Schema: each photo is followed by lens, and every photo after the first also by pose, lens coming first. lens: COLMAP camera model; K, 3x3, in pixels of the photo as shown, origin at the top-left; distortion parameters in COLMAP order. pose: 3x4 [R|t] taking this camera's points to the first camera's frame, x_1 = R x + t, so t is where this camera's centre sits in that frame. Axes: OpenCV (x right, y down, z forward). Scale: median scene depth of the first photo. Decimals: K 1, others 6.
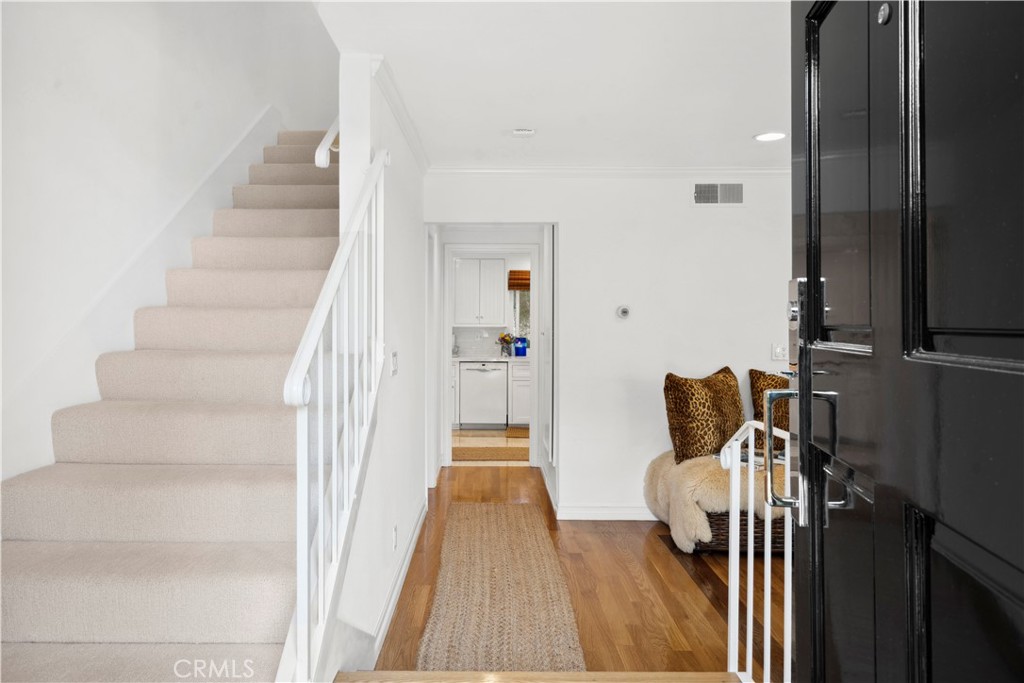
lens RADIAL K [[642.2, 0, 510.5], [0, 642.2, 323.0], [0, 0, 1]] dist [0.000066, -0.000010]
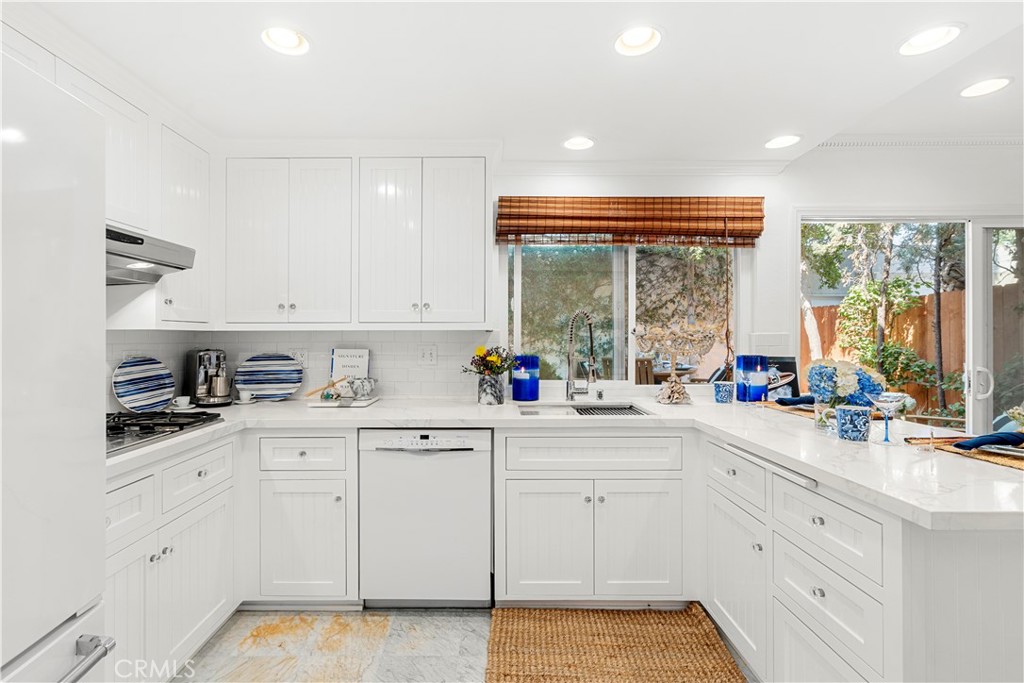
lens RADIAL K [[472.6, 0, 487.9], [0, 472.6, 328.1], [0, 0, 1]] dist [-0.000203, 0.000576]
pose [[0.999535, -0.004423, -0.030185, 0.000760], [0.004005, 0.999896, -0.013887, 0.008792], [0.030243, 0.013760, 0.999448, 0.698744]]
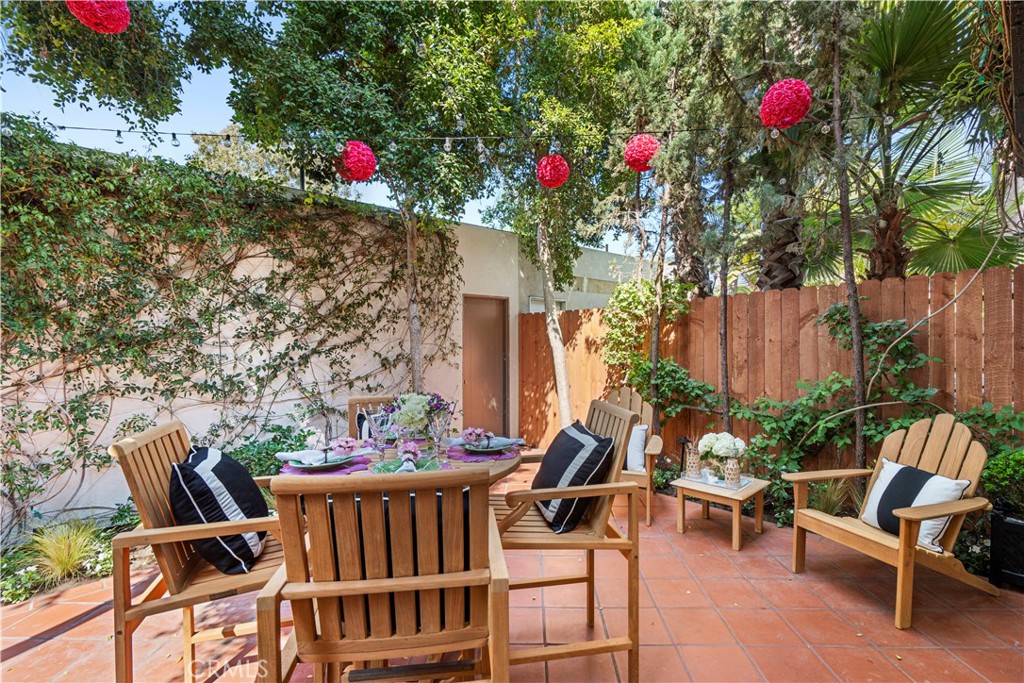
lens RADIAL K [[470.4, 0, 512.0], [0, 470.4, 358.9], [0, 0, 1]] dist [-0.000184, 0.000058]
pose [[0.753028, -0.034577, 0.657079, 0.079923], [0.008619, 0.999051, 0.042696, -0.000797], [-0.657932, -0.026488, 0.752611, 1.101249]]
